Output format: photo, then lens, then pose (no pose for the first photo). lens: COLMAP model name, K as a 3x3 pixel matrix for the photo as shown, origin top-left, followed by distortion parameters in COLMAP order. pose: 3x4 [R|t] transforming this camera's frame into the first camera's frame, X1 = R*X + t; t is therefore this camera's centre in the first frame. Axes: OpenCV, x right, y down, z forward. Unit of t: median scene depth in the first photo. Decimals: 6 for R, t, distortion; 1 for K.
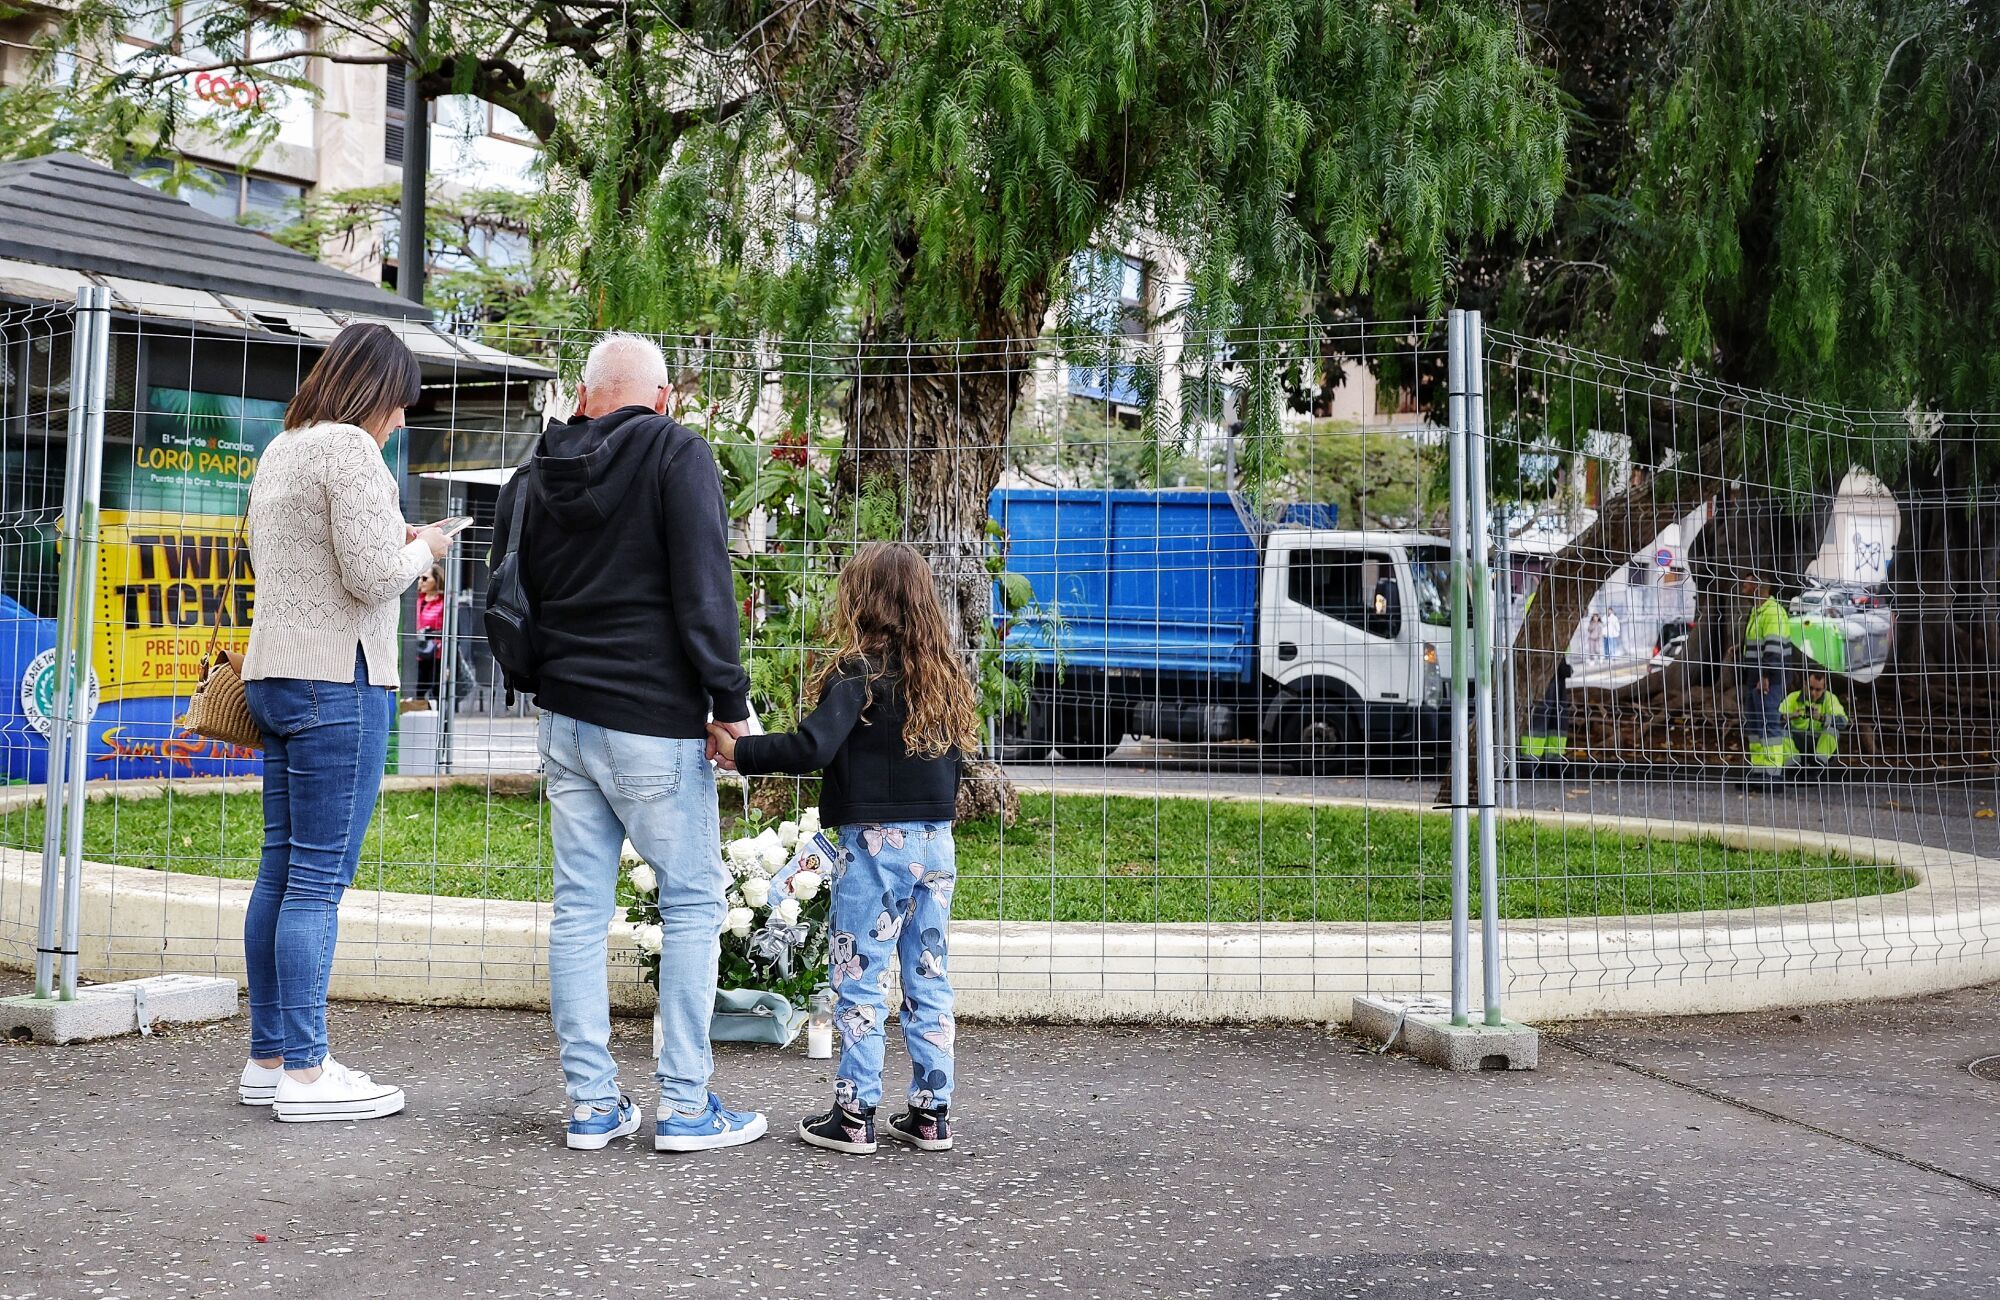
lens RADIAL K [[2583.4, 0, 955.0], [0, 2583.4, 685.5], [0, 0, 1]] dist [-0.012634, 0.000000]
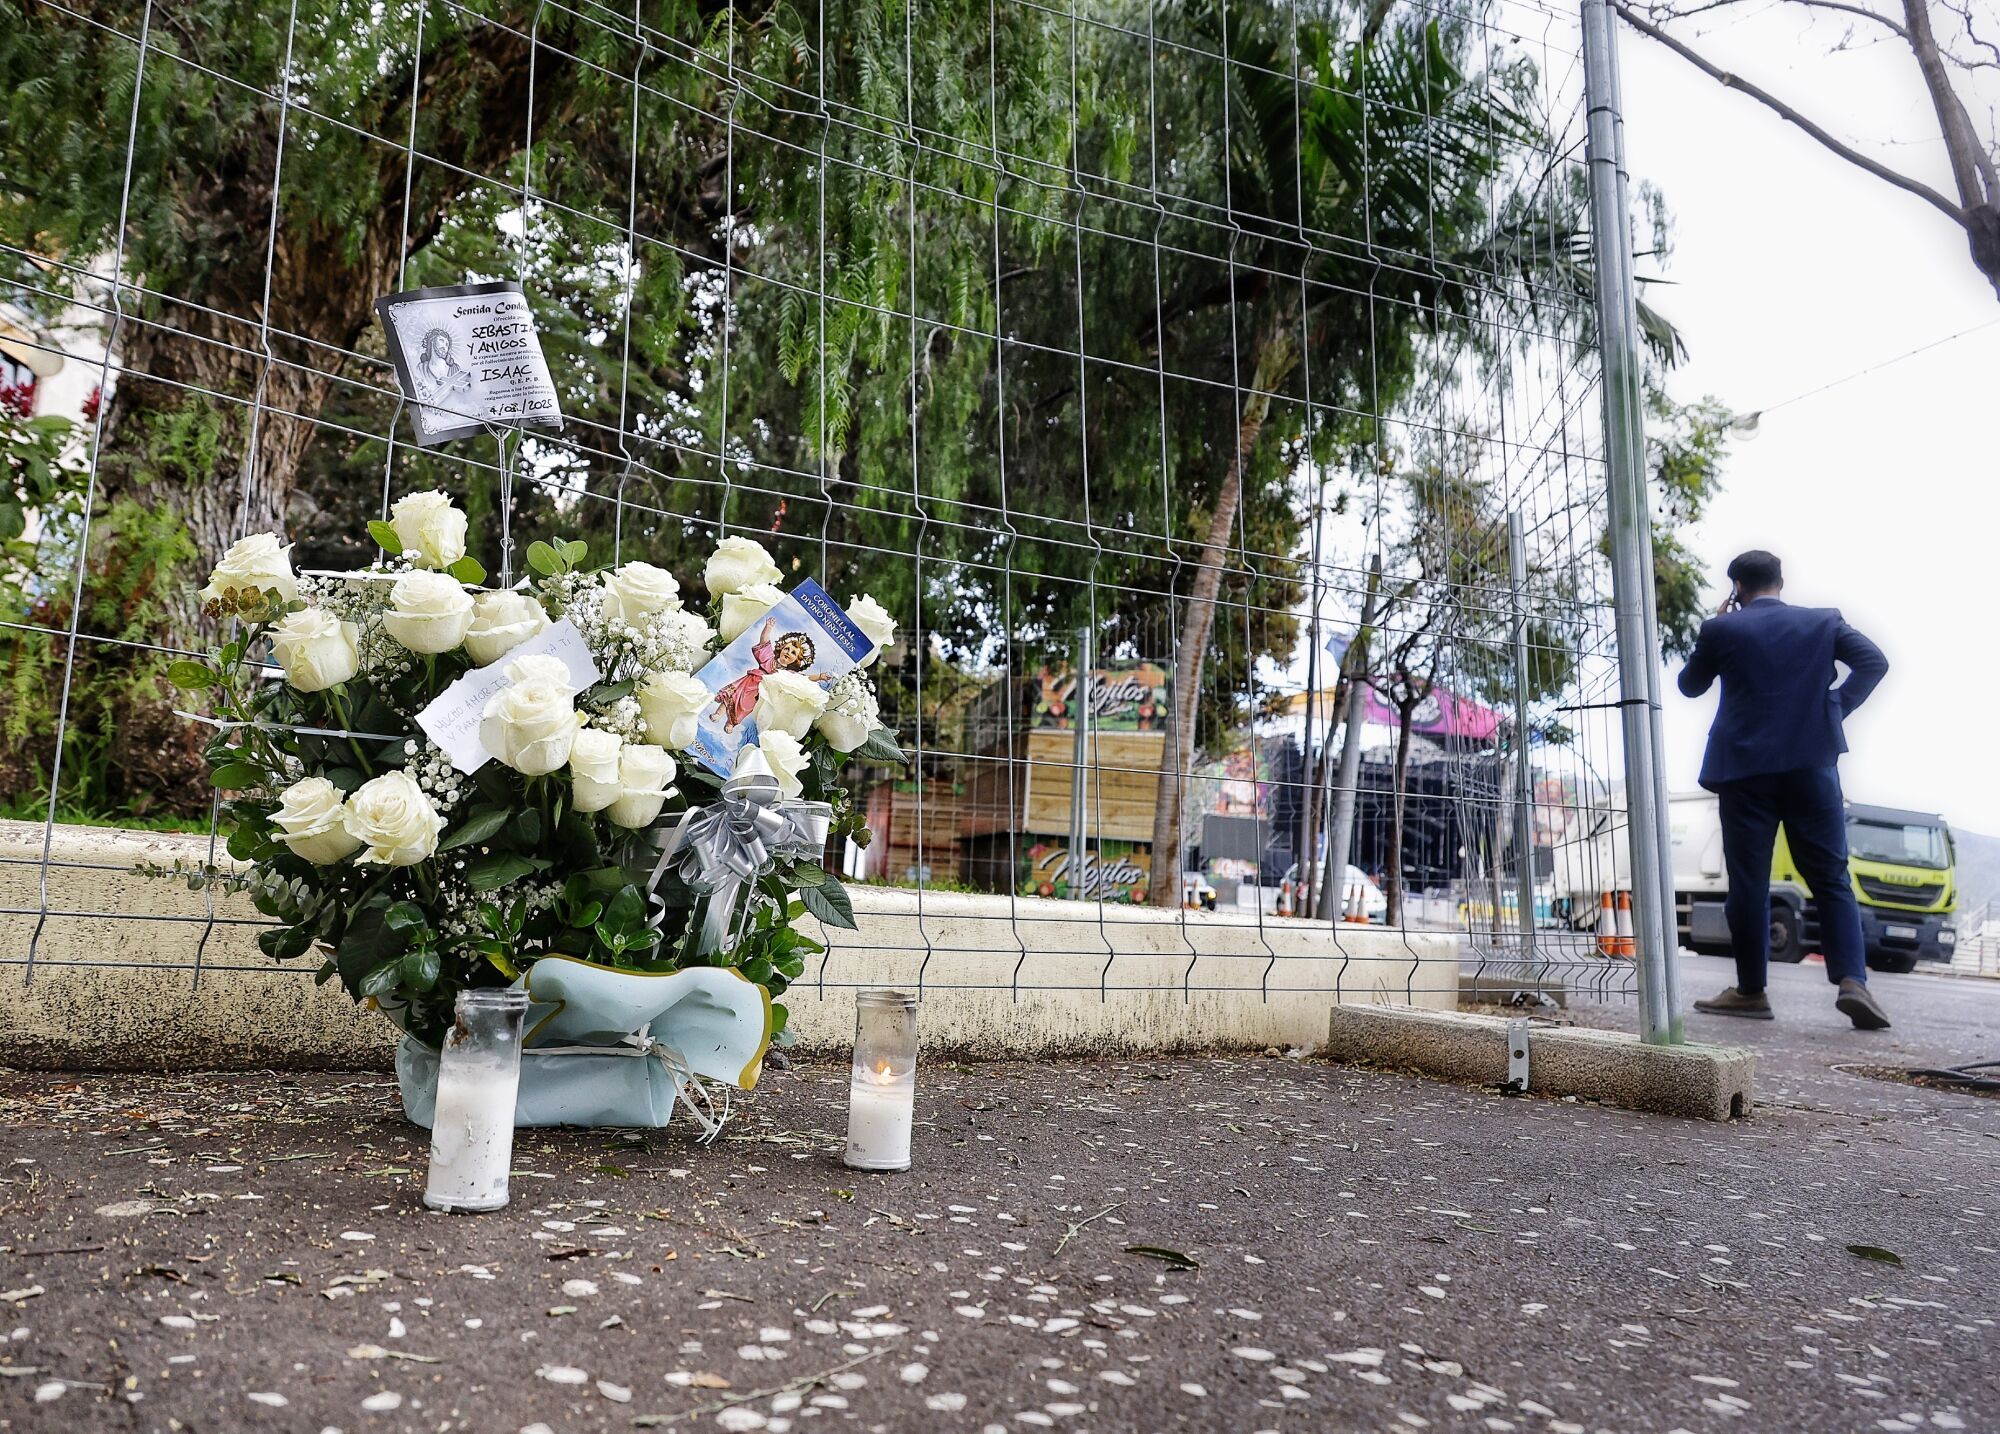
lens RADIAL K [[1492.8, 0, 907.7], [0, 1492.8, 721.6], [0, 0, 1]] dist [0.018502, -0.003298]
pose [[0.819379, 0.102155, 0.564077, -0.153517], [-0.050404, 0.993021, -0.106620, 0.093397], [-0.571032, 0.058931, 0.818810, 0.734406]]
